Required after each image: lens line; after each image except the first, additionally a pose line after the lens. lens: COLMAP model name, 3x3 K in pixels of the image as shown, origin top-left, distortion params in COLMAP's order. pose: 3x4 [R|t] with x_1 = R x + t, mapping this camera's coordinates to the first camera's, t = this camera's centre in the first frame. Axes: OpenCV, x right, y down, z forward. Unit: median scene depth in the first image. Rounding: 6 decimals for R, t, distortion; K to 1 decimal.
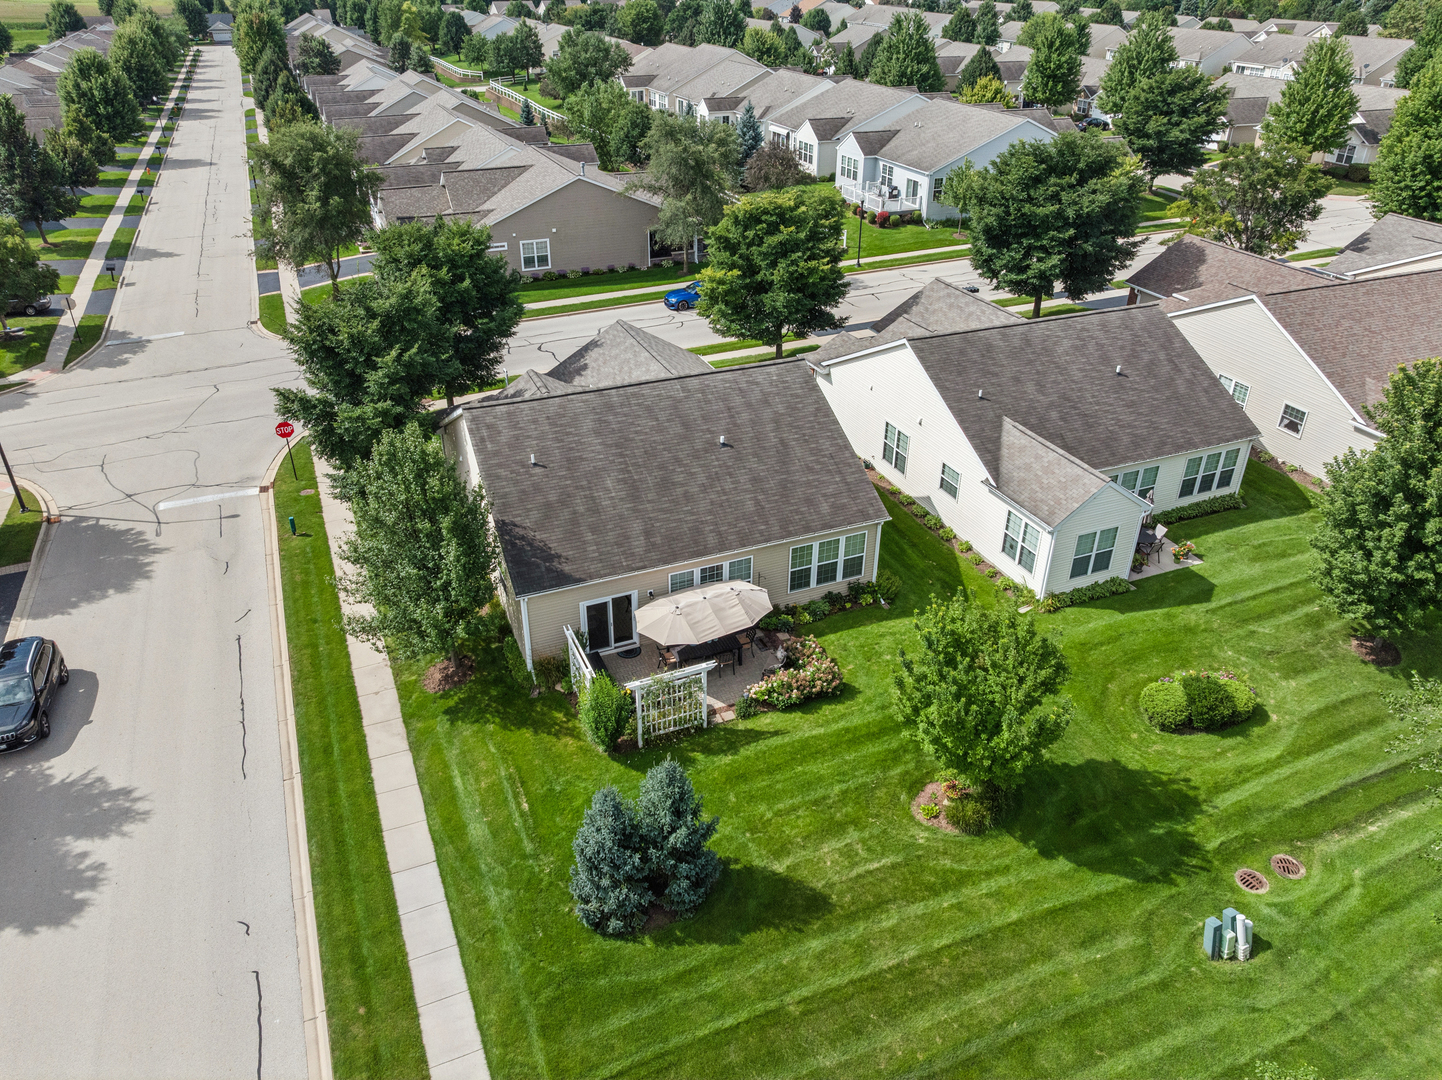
lens RADIAL K [[1014.6, 0, 720.6], [0, 1014.6, 533.8], [0, 0, 1]] dist [-0.048911, 0.017325]
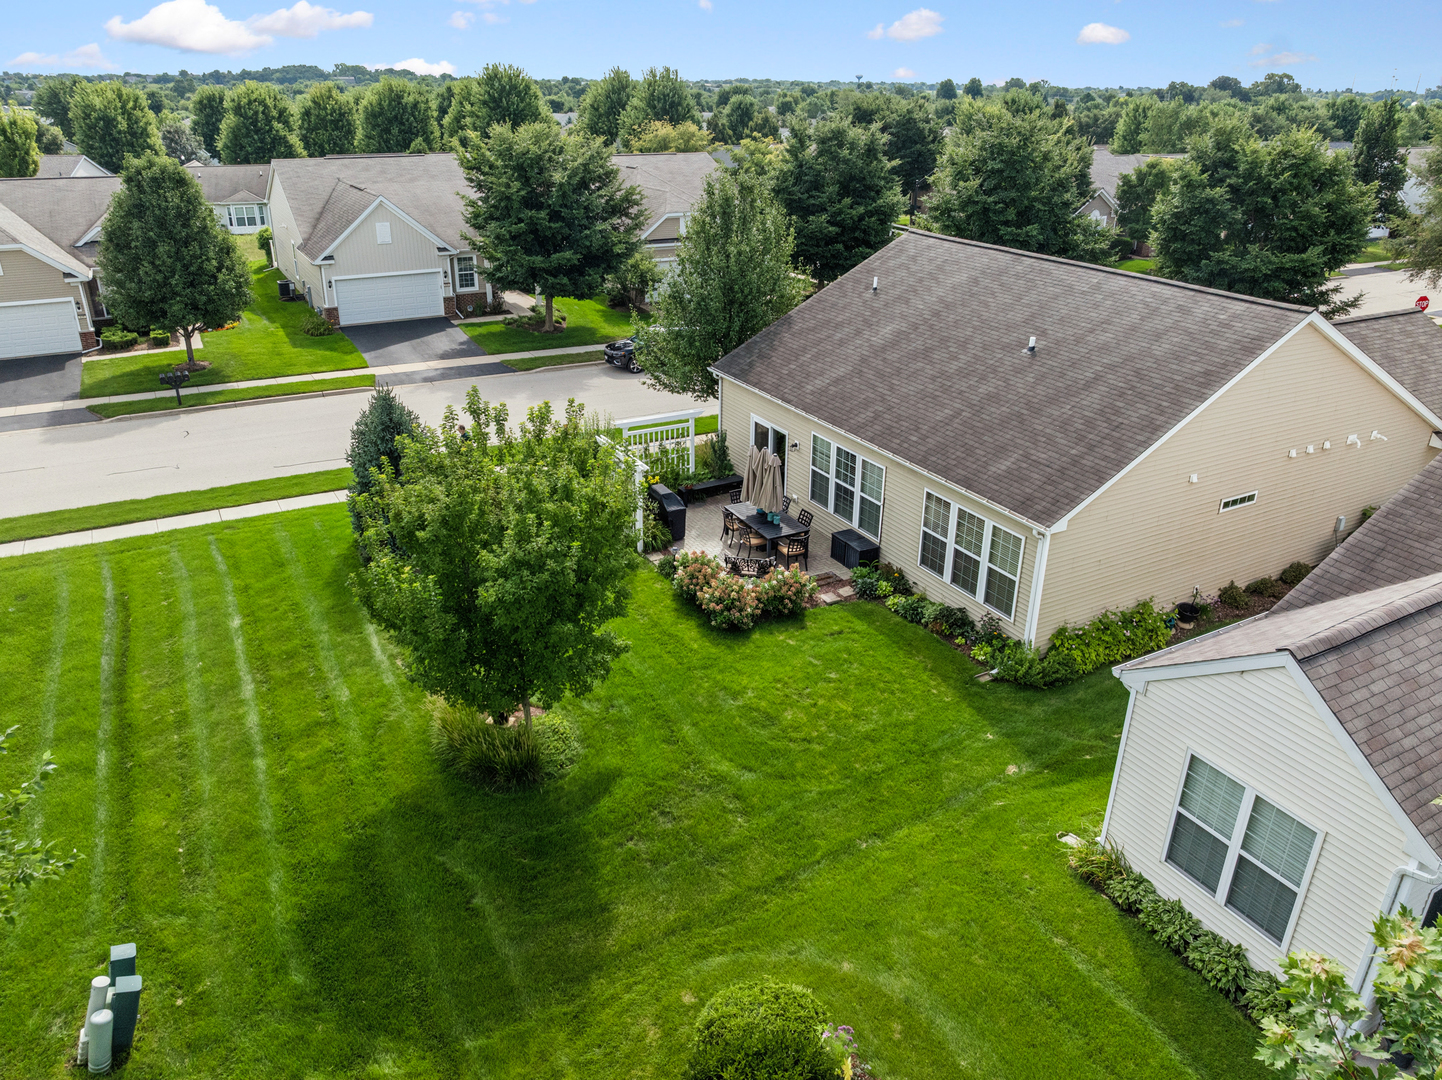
lens RADIAL K [[1014.6, 0, 720.6], [0, 1014.6, 533.8], [0, 0, 1]] dist [-0.048911, 0.017325]
pose [[0.103902, 0.395764, -0.912456, 0.621028], [-0.508360, 0.809661, 0.293291, -0.080500], [0.854853, 0.433383, 0.285316, 0.688648]]
